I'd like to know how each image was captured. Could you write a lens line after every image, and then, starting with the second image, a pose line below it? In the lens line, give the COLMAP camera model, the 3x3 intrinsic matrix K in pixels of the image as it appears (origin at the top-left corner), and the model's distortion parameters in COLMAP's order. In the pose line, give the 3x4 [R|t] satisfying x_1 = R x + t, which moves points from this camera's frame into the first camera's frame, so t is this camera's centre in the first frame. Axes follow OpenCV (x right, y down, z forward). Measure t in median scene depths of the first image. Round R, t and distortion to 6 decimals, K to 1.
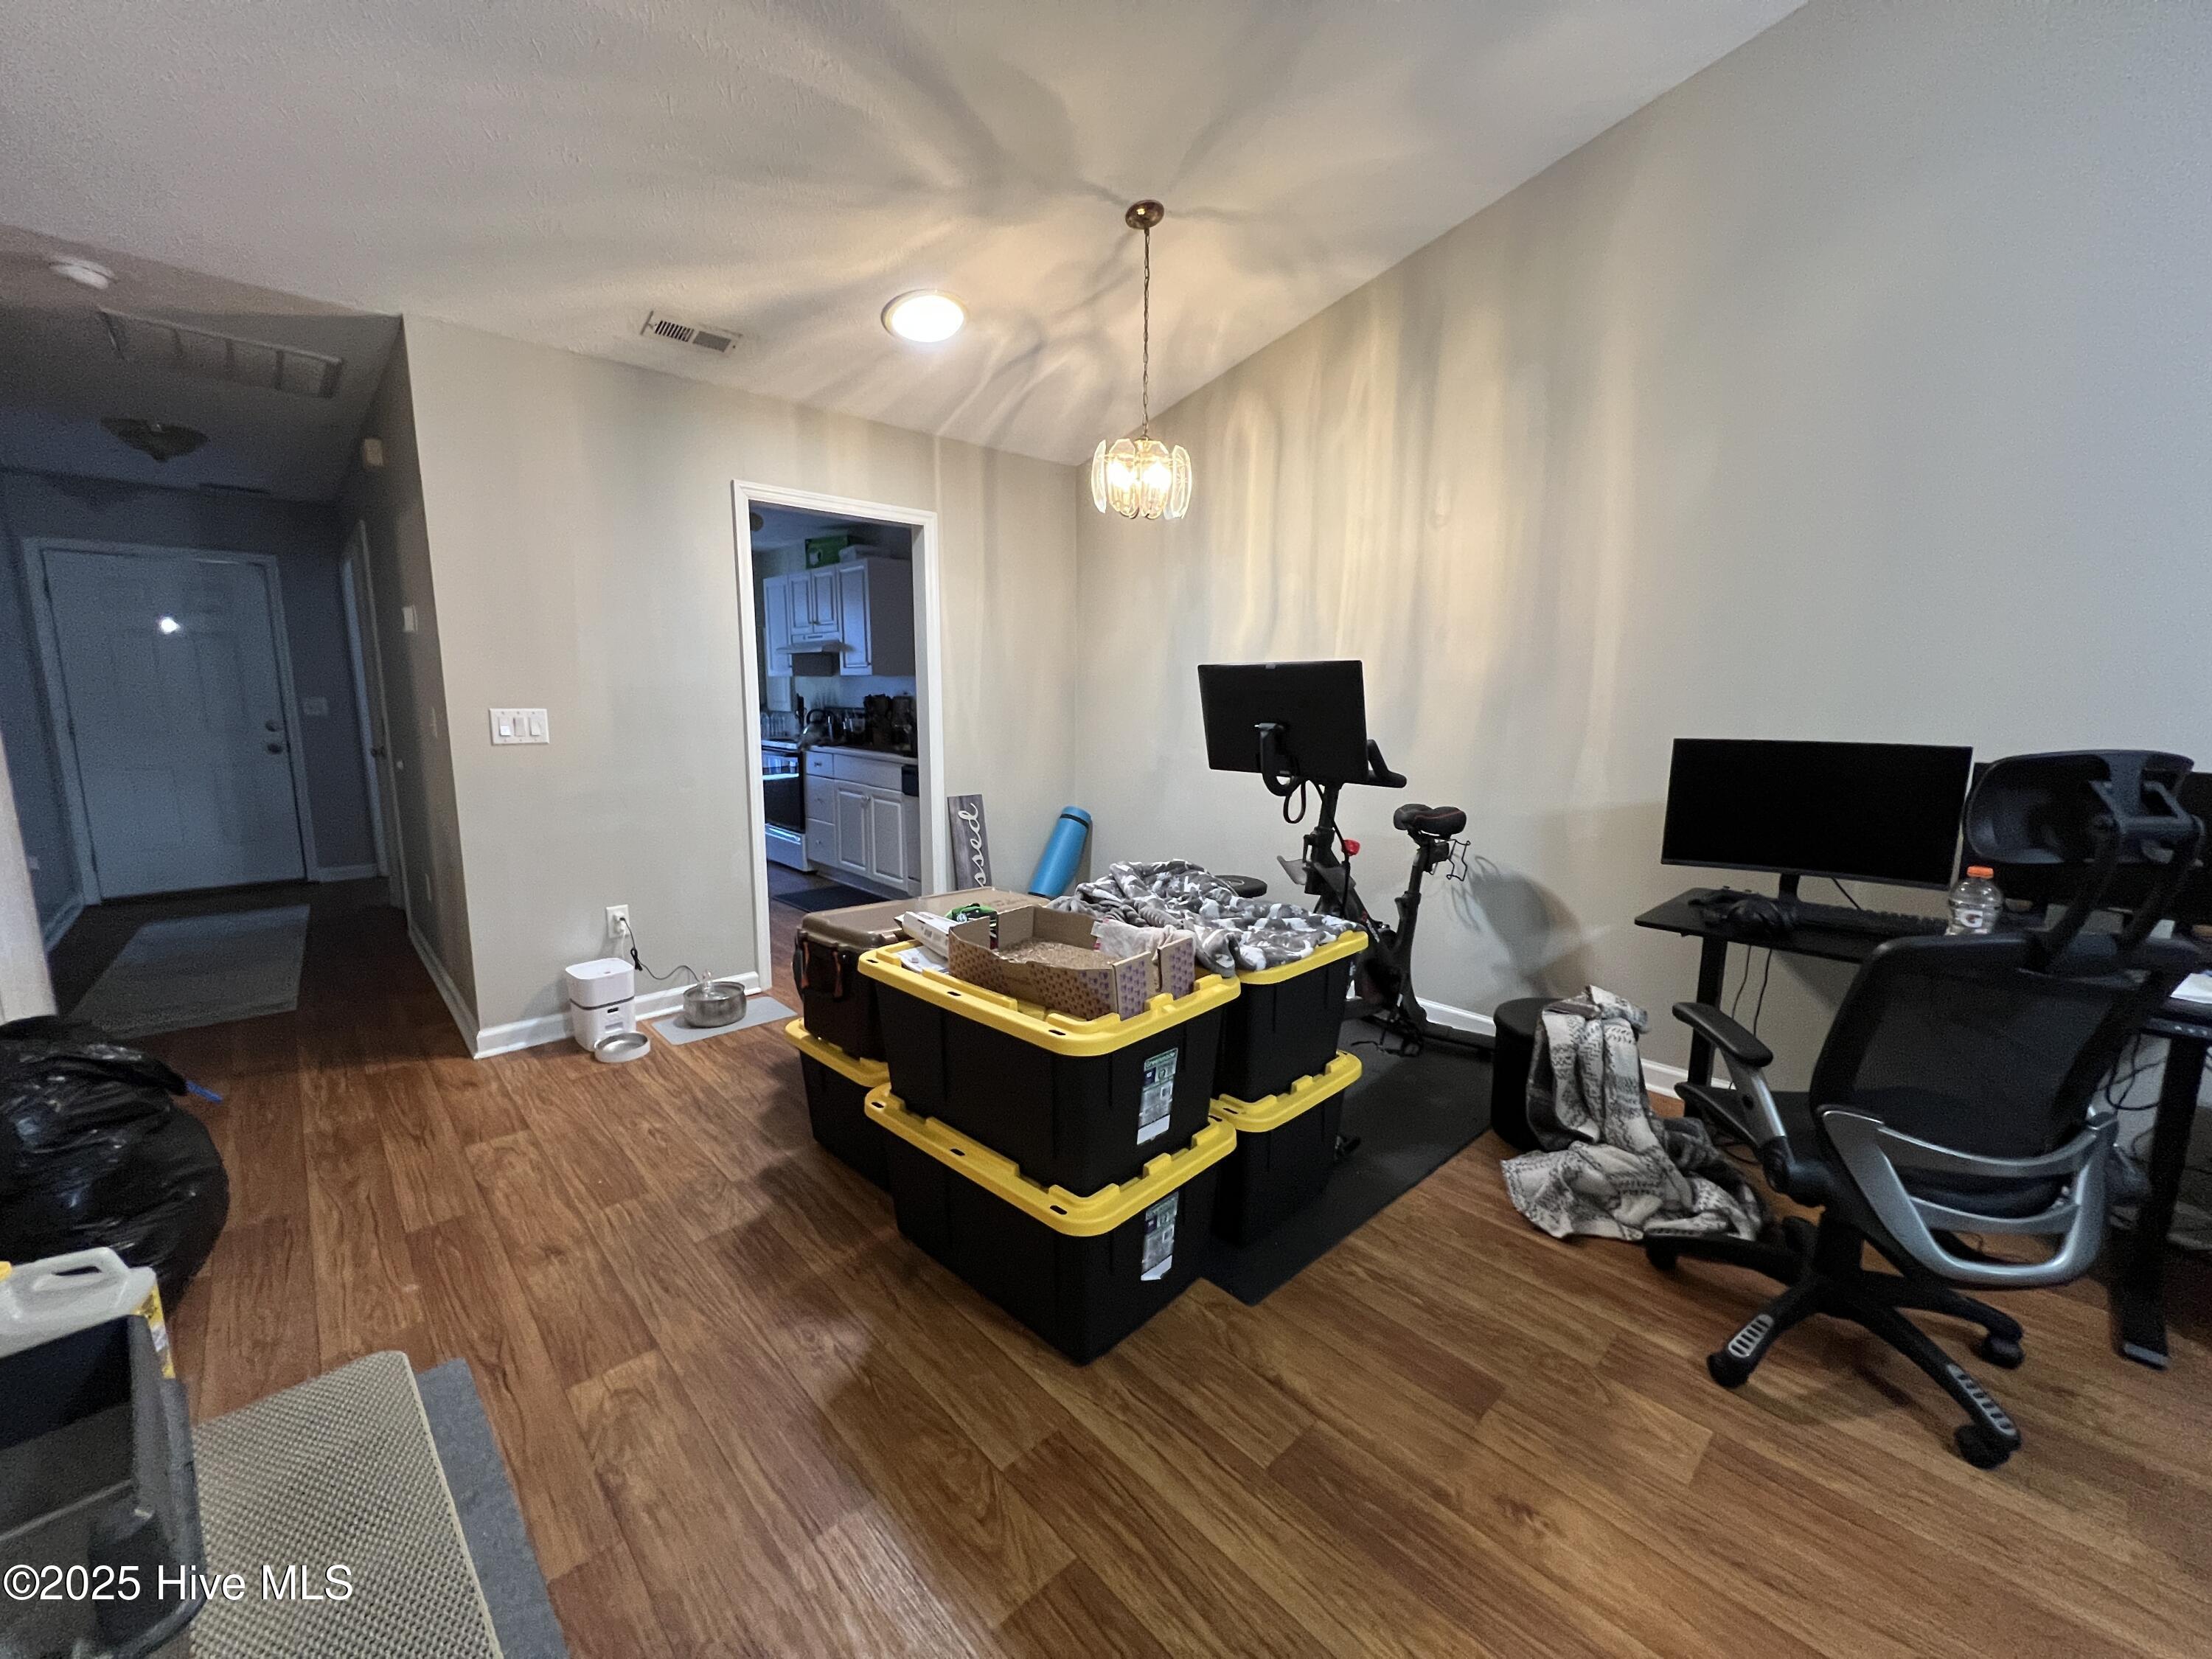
lens RADIAL K [[885.0, 0, 1088.5], [0, 885.0, 837.3], [0, 0, 1]] dist [-0.009657, 0.001090]
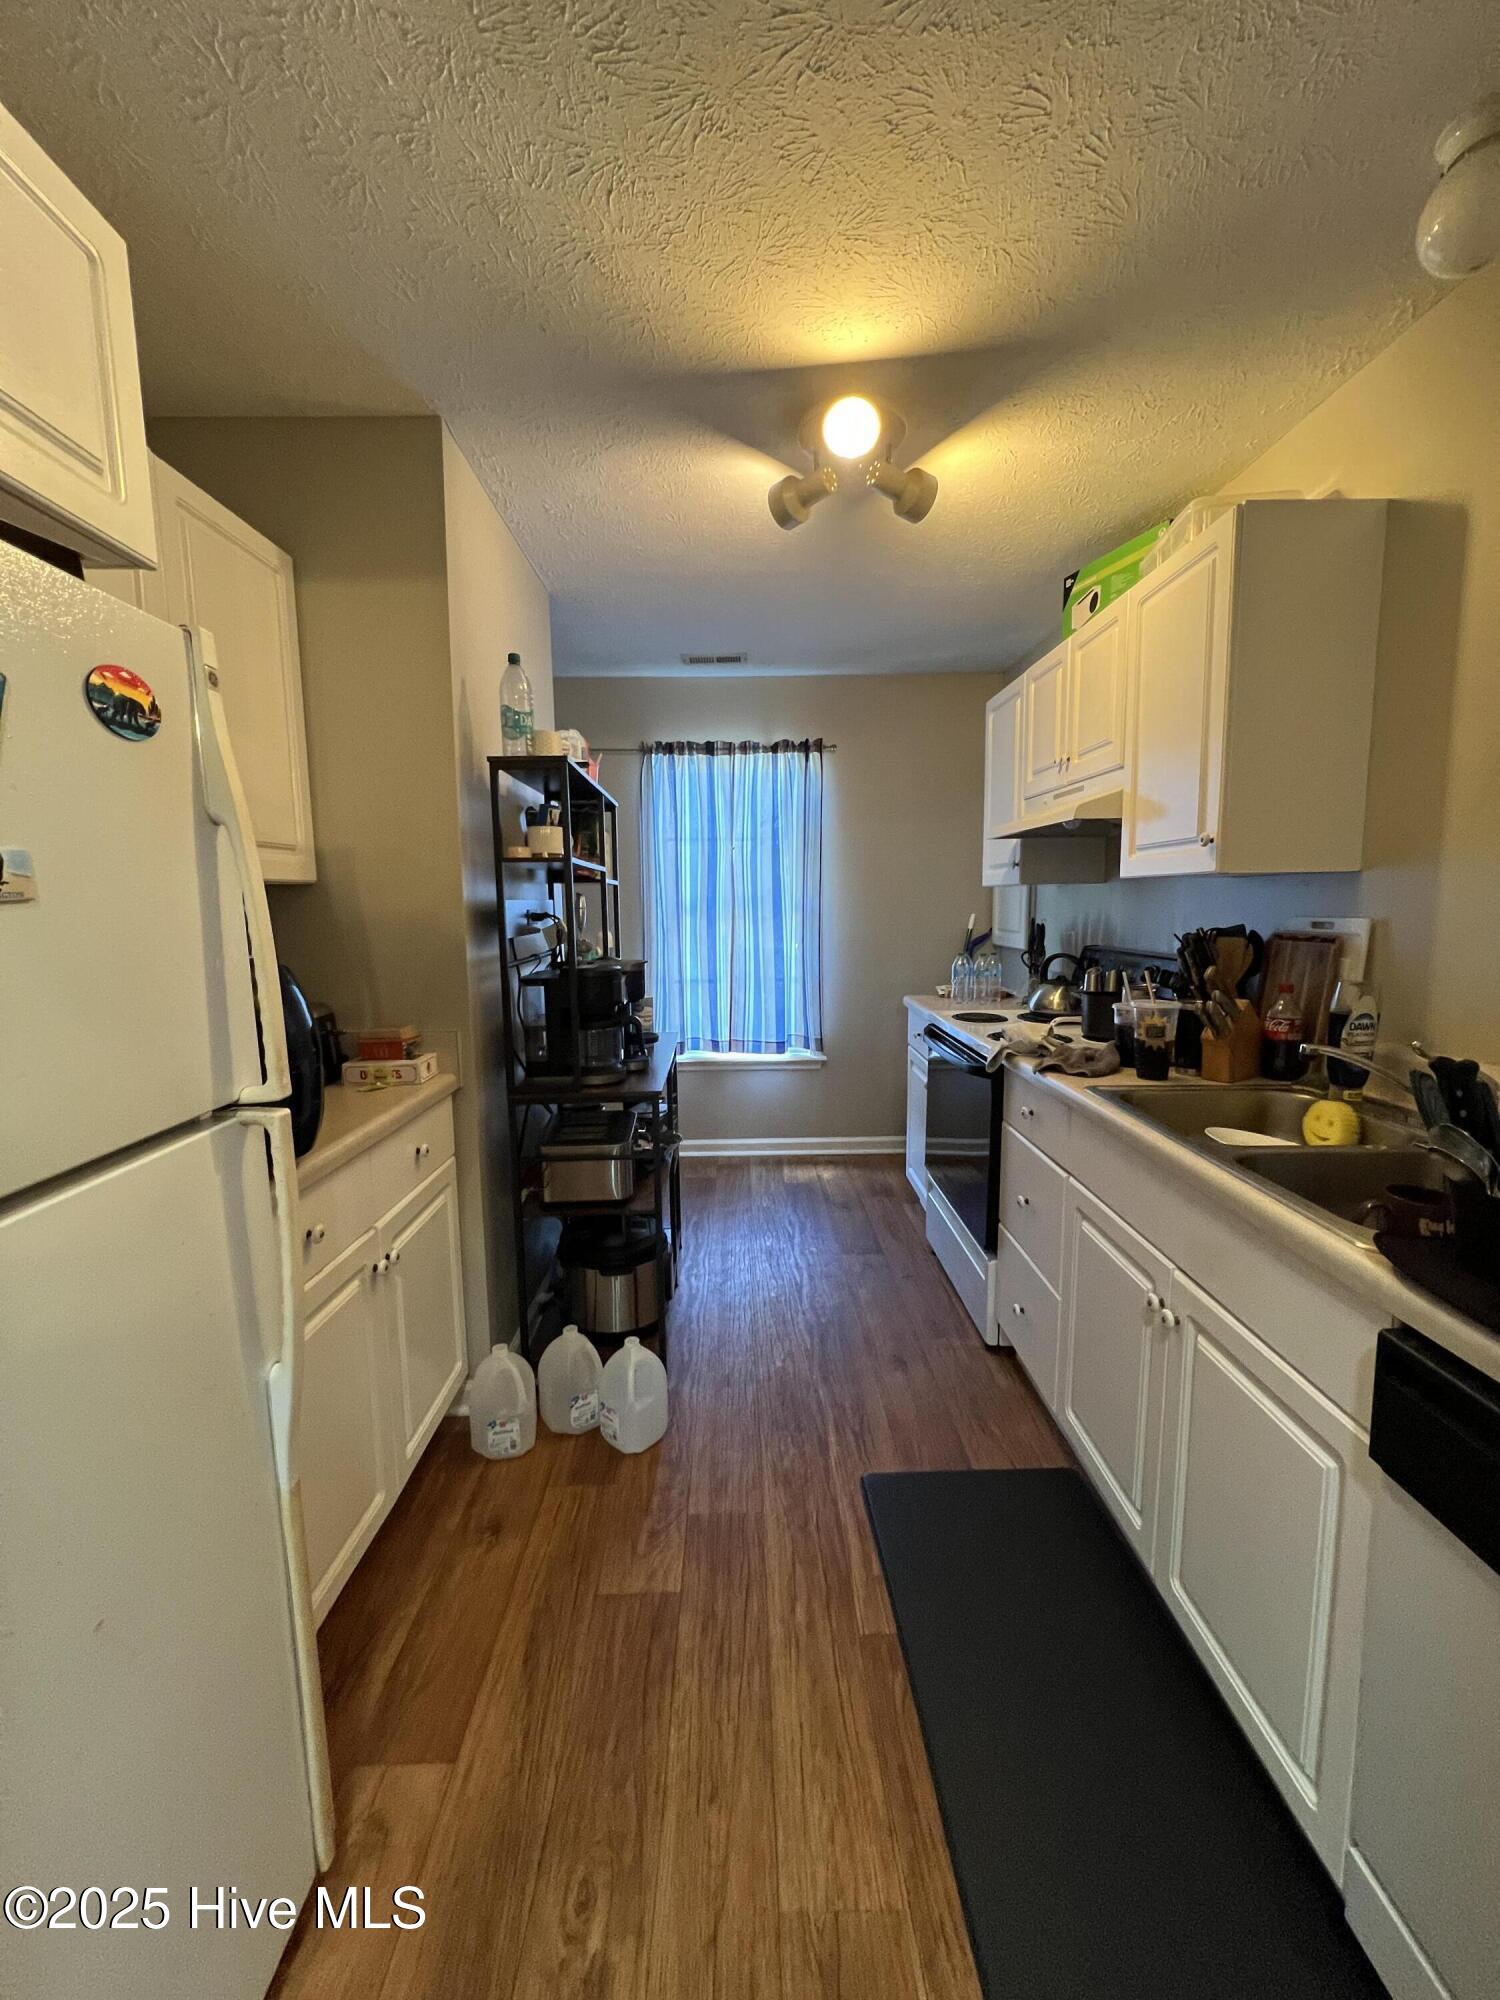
lens RADIAL K [[800.2, 0, 759.6], [0, 800.2, 1002.3], [0, 0, 1]] dist [-0.009657, 0.001090]
pose [[0.757343, 0.069924, -0.649262, -0.319059], [-0.096370, 0.995332, -0.005217, -0.210451], [0.645867, 0.066521, 0.760547, 1.195259]]
